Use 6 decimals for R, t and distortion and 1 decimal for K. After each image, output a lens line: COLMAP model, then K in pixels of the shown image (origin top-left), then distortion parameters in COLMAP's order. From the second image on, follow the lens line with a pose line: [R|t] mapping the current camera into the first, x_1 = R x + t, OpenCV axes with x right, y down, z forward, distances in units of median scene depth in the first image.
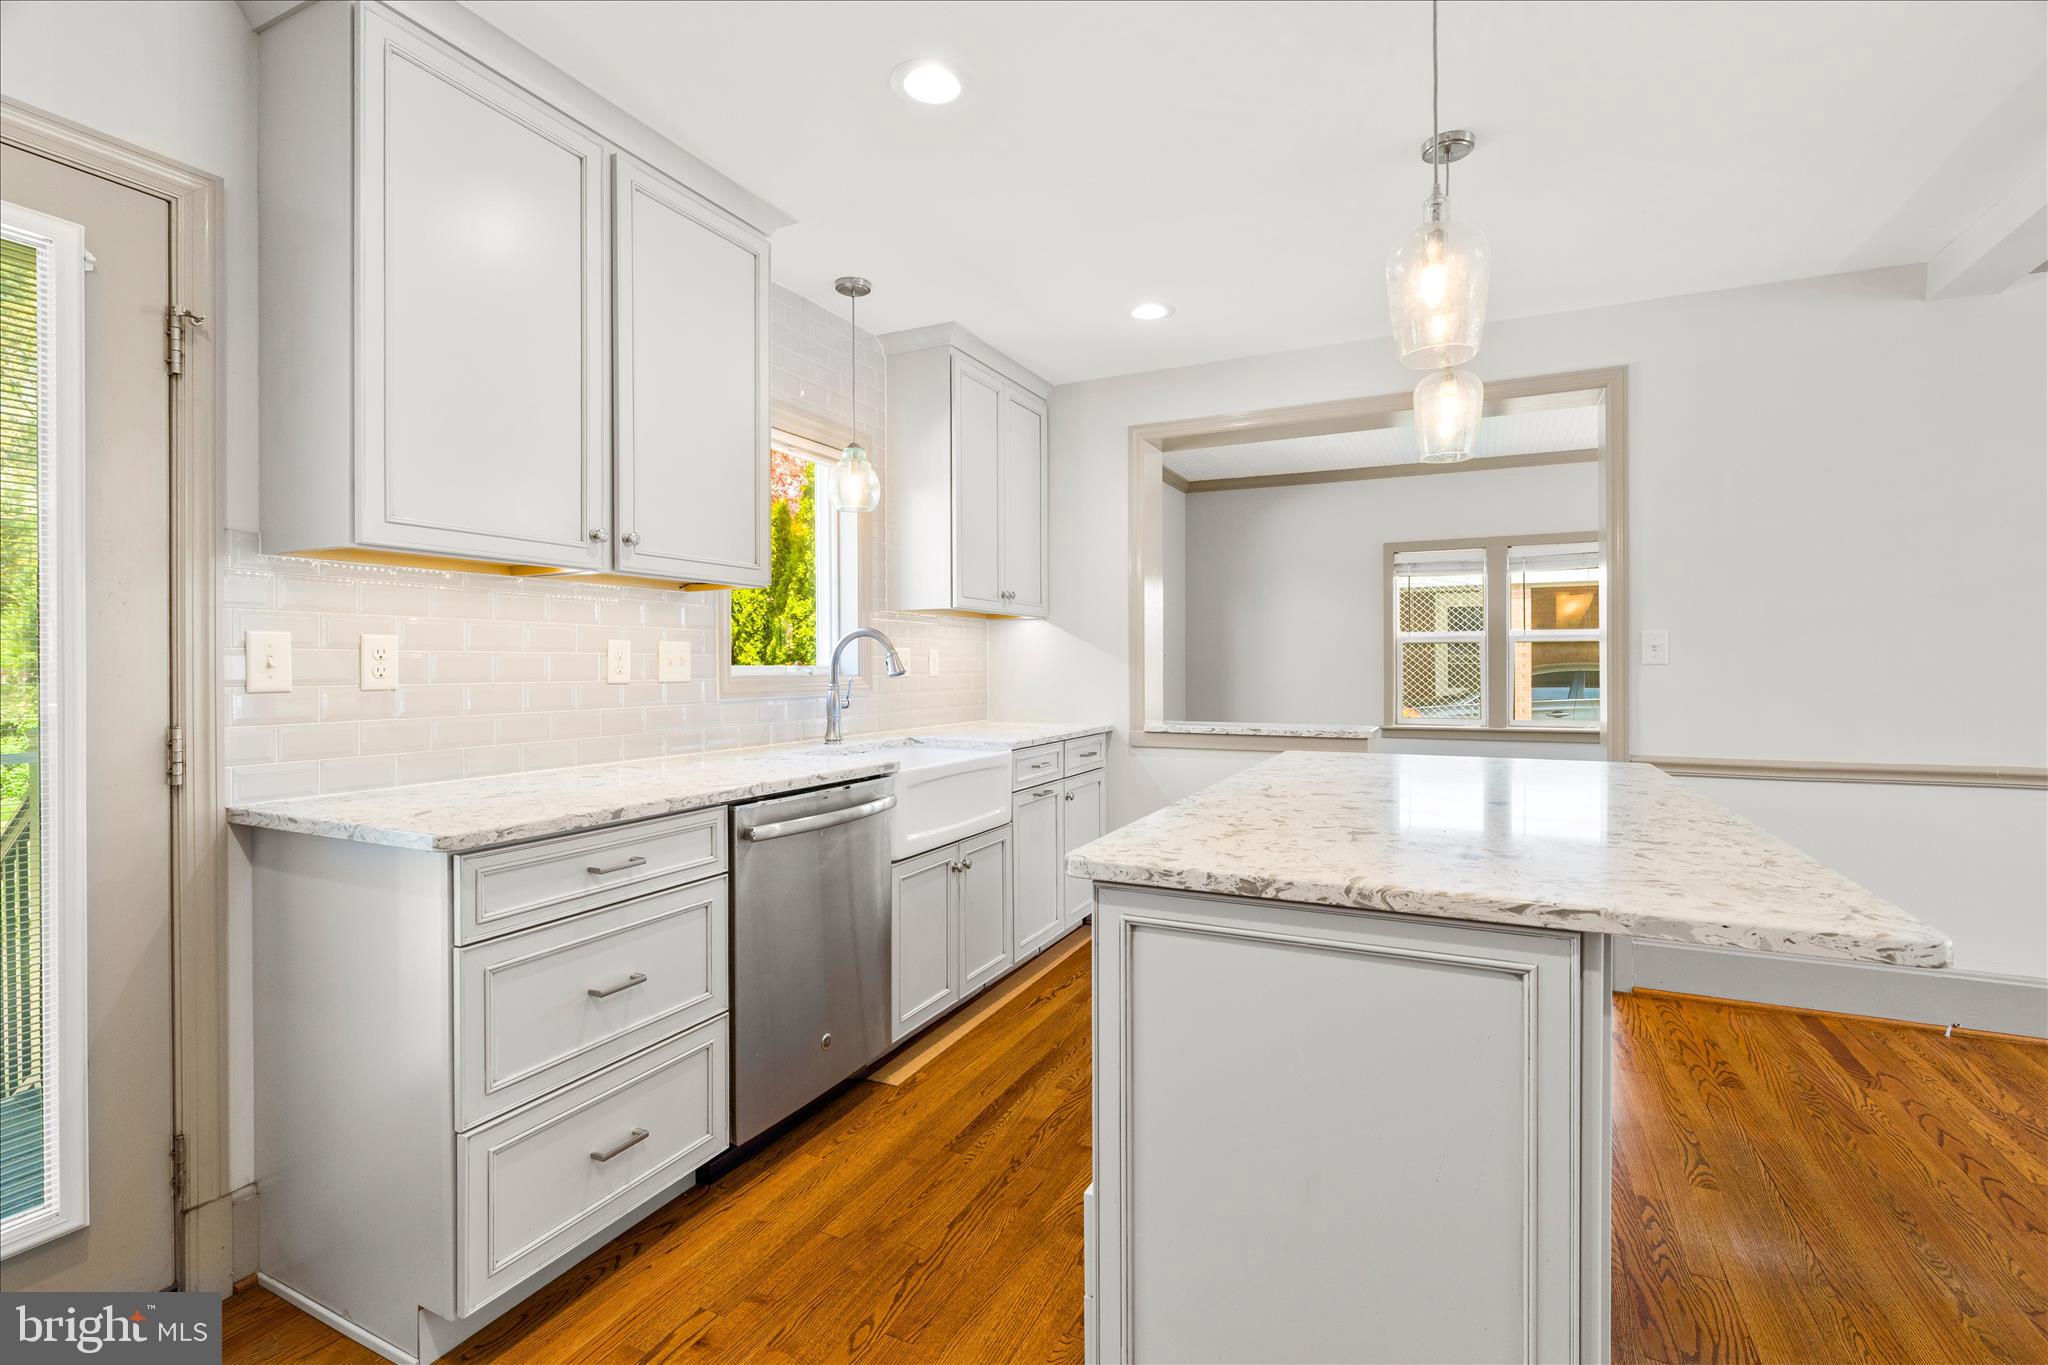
lens RADIAL K [[925.5, 0, 1023.7], [0, 925.5, 665.4], [0, 0, 1]] dist [-0.002630, 0.000101]
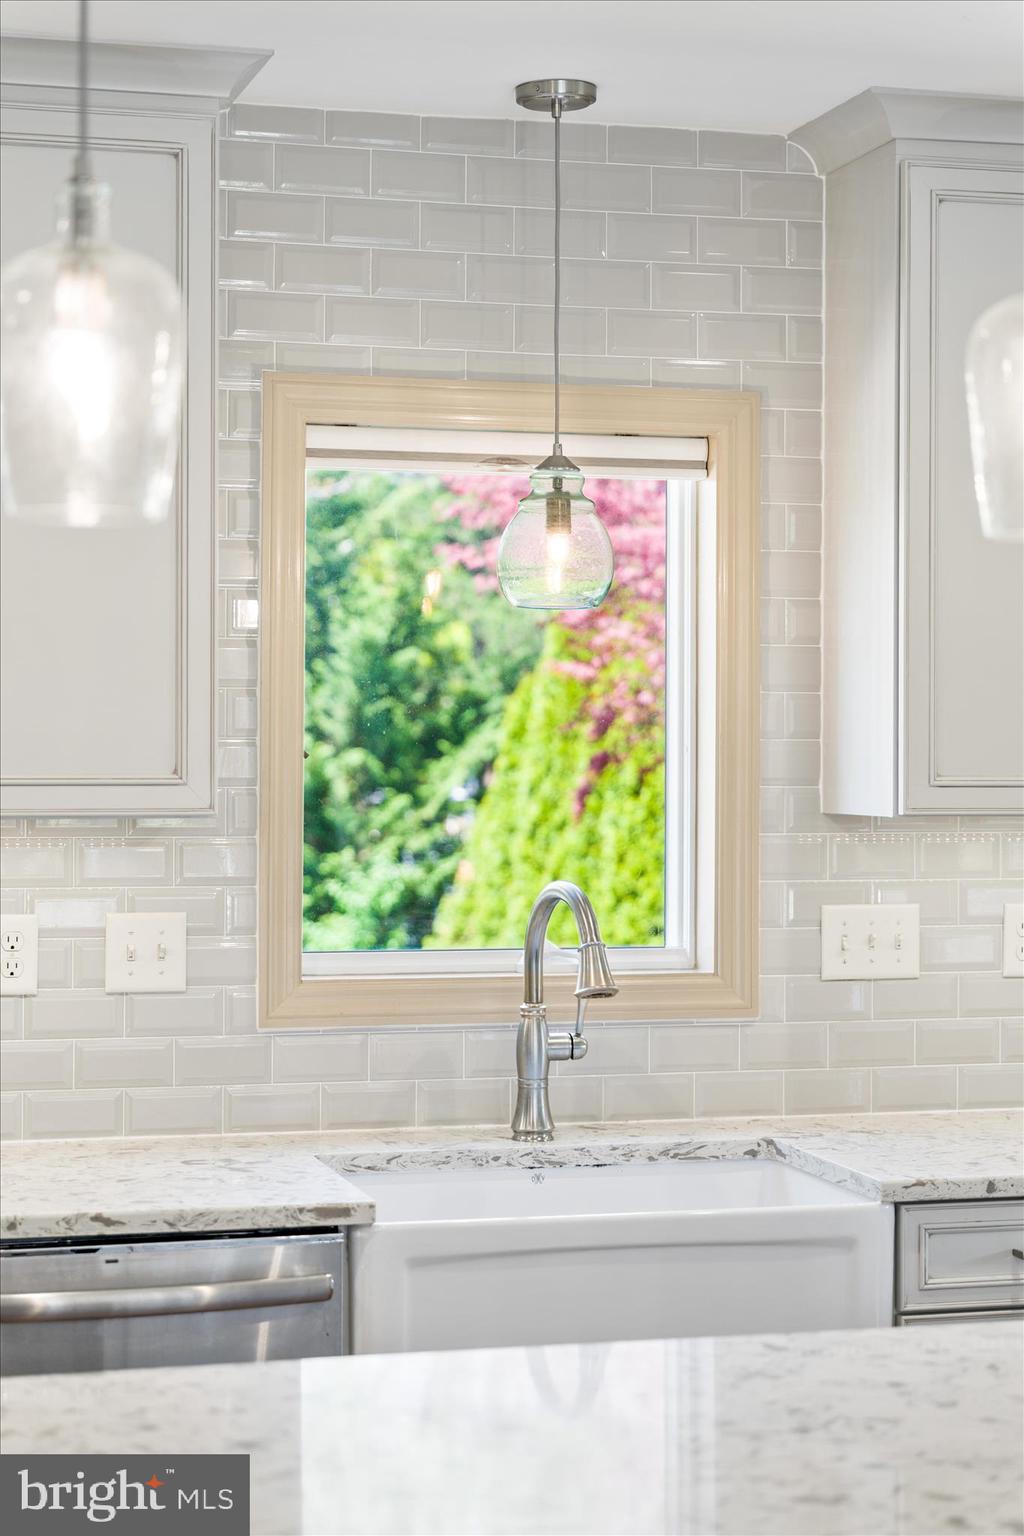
lens RADIAL K [[3029.3, 0, 580.4], [0, 3029.3, 736.3], [0, 0, 1]] dist [0.130358, 0.050231]
pose [[0.669828, 0.006643, -0.742486, 0.938838], [-0.005795, 0.999976, 0.003719, -0.120006], [0.742493, 0.001812, 0.669851, 0.052569]]
